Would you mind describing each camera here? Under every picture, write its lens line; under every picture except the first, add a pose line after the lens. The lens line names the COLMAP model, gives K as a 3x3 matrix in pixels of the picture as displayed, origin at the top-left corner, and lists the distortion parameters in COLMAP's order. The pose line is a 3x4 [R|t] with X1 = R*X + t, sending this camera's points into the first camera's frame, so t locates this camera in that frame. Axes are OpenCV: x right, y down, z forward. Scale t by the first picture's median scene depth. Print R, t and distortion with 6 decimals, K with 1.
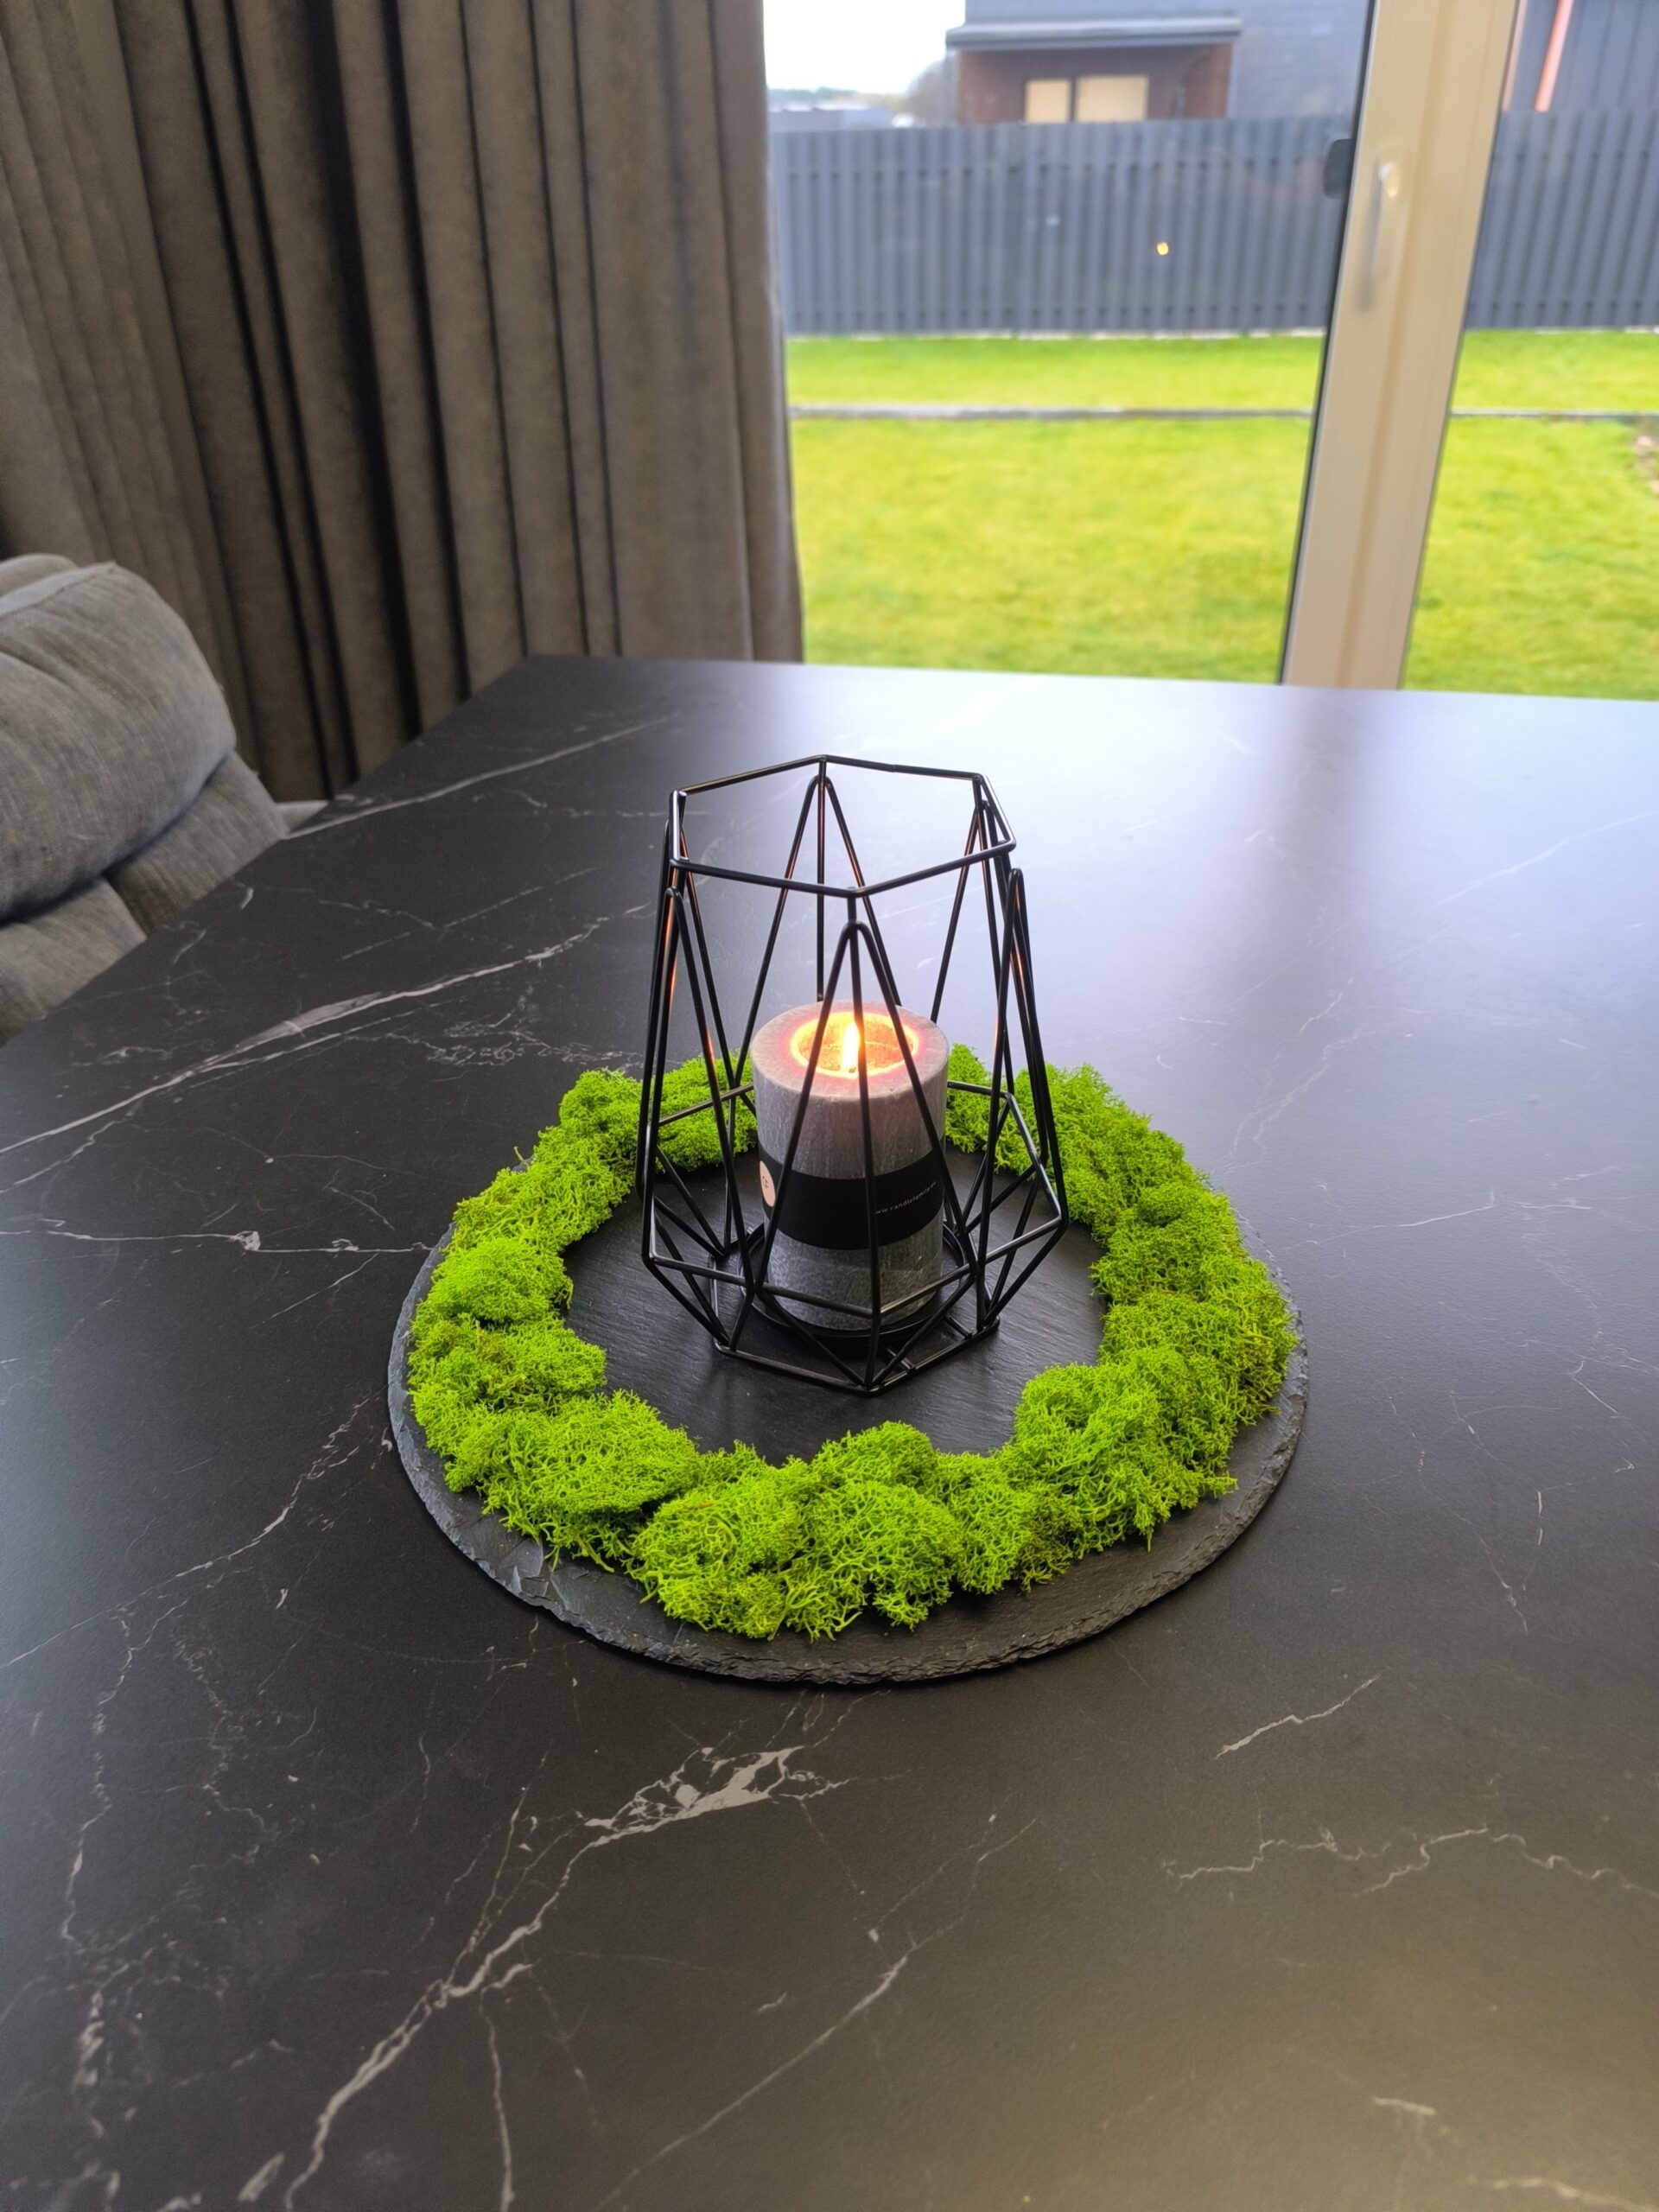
lens RADIAL K [[1533.0, 0, 829.5], [0, 1533.0, 1106.0], [0, 0, 1]] dist [-0.006376, -0.002970]
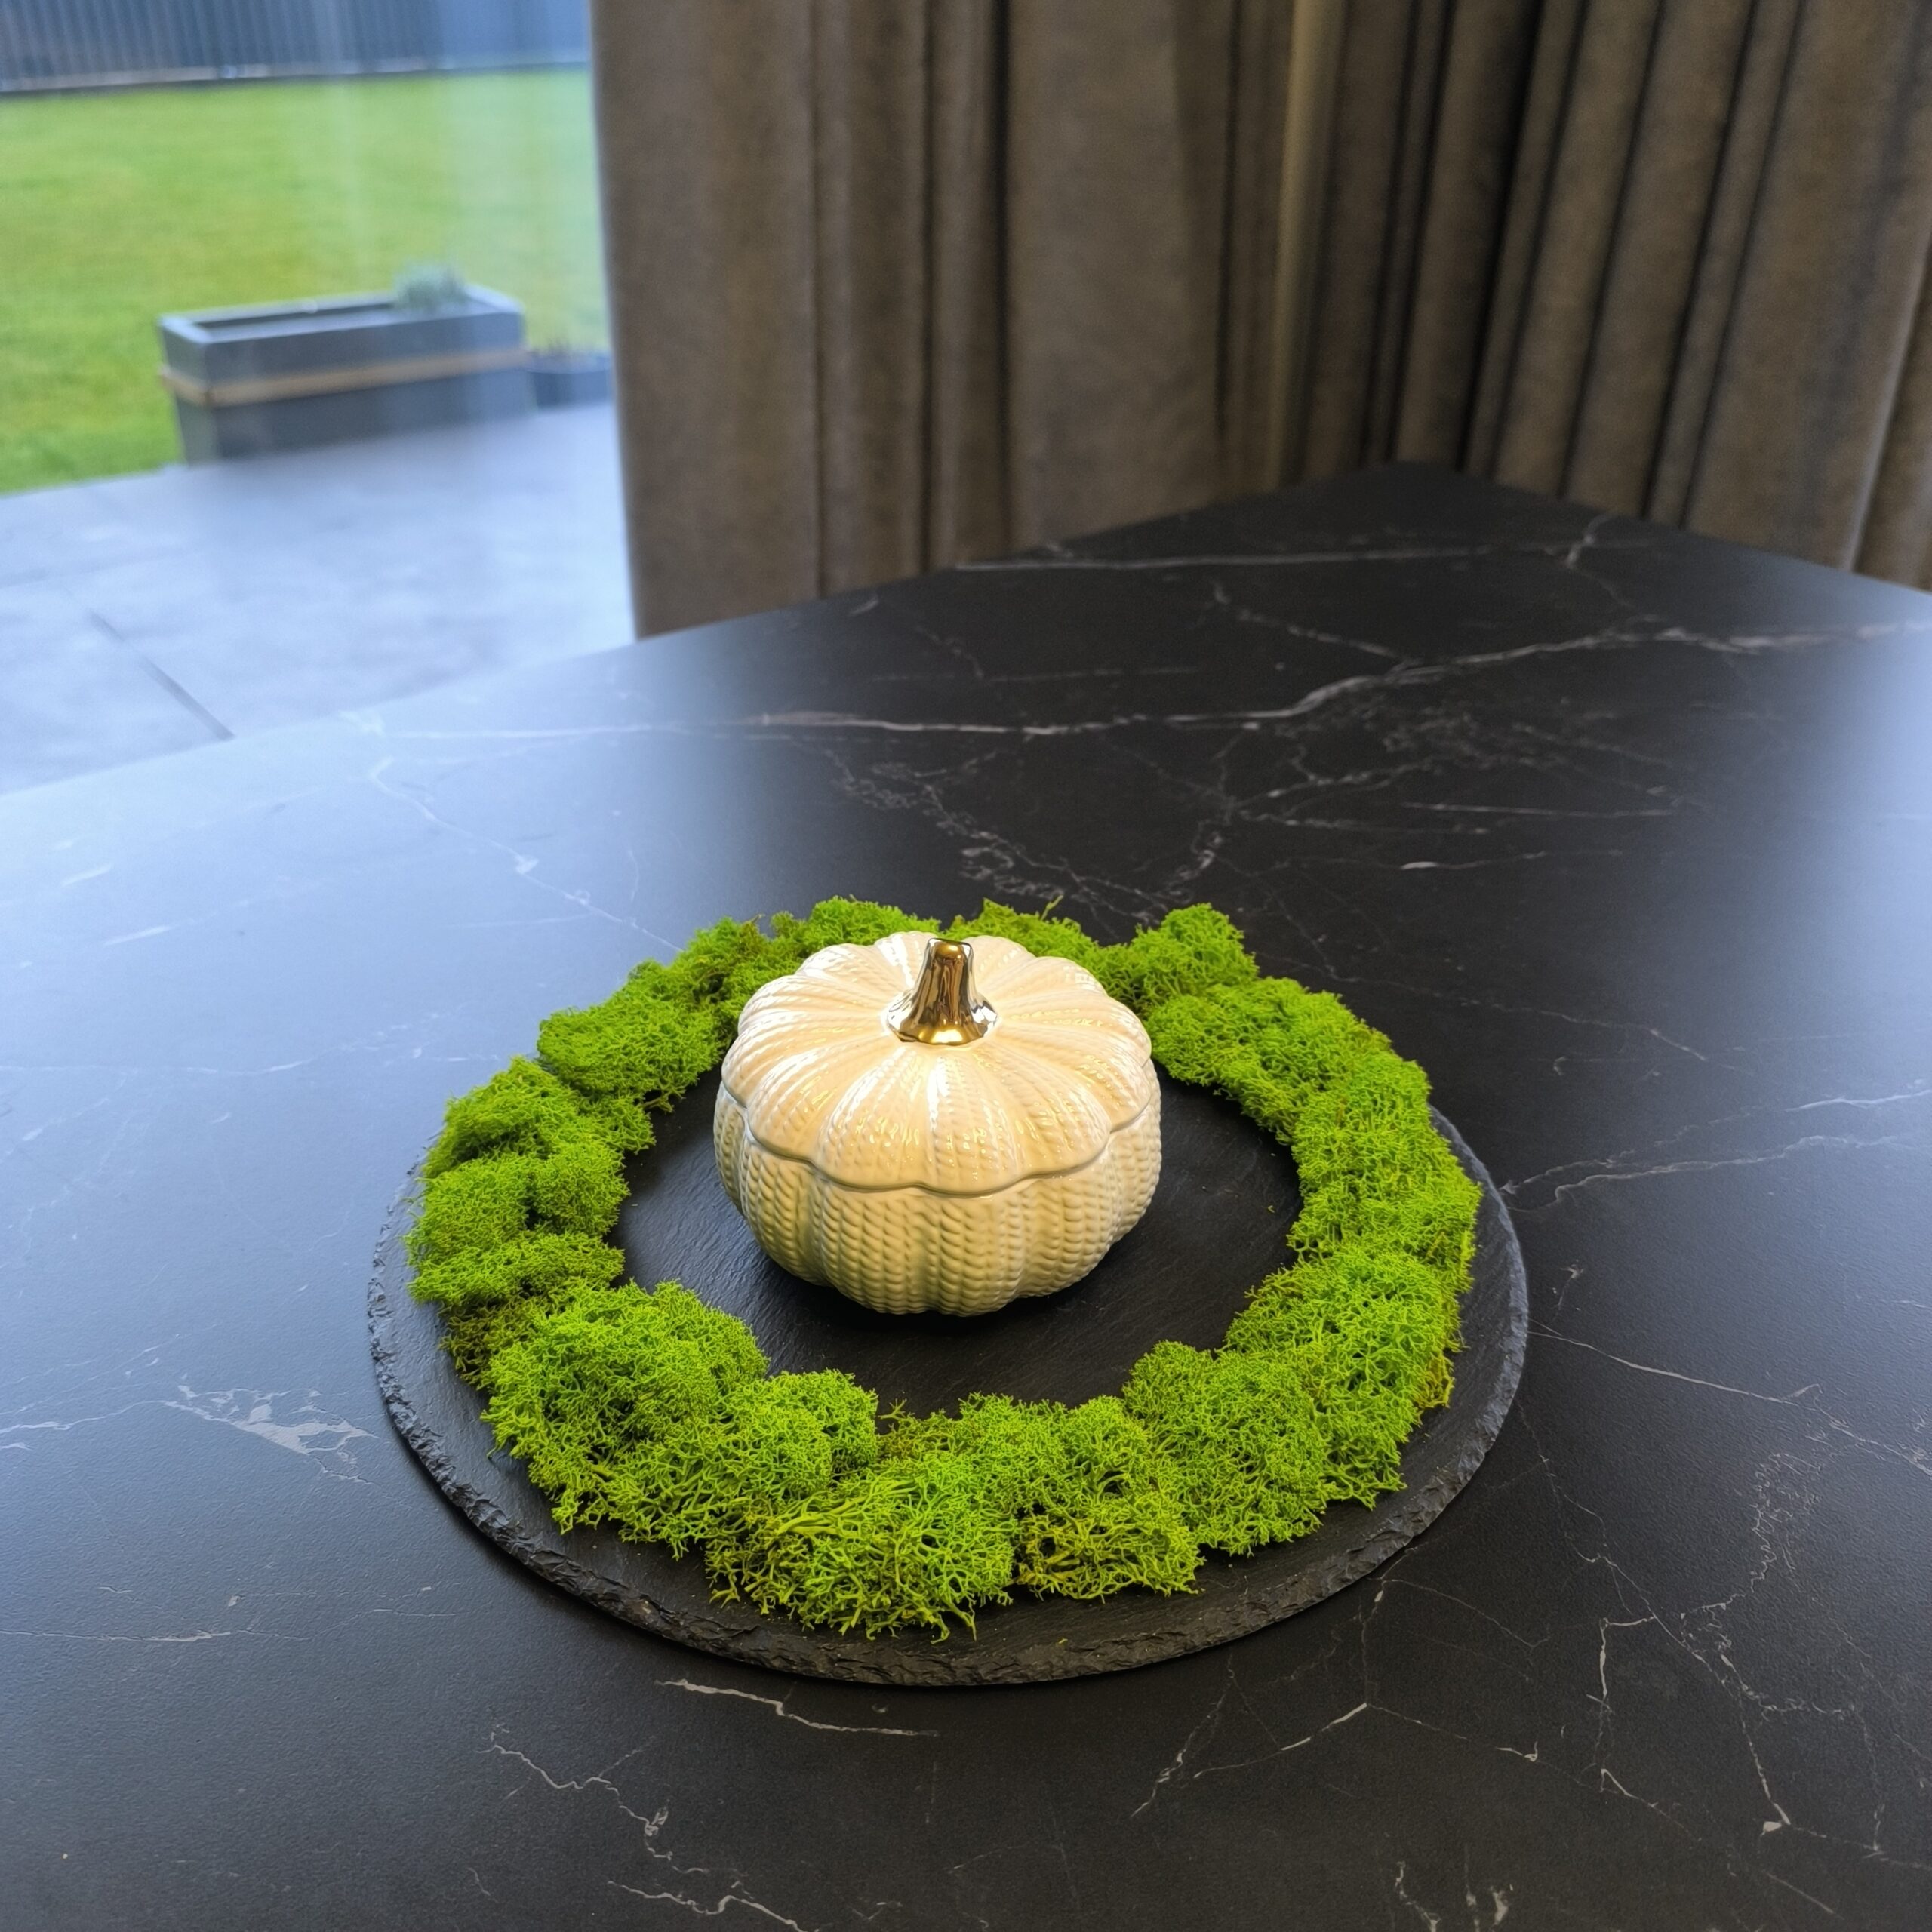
lens RADIAL K [[1797.2, 0, 946.5], [0, 1797.2, 959.3], [0, 0, 1]] dist [0.031182, -0.073370]
pose [[0.776847, 0.336702, -0.532109, 0.503715], [-0.355546, 0.931985, 0.070655, -0.039032], [0.519707, 0.134301, 0.843723, 0.140752]]
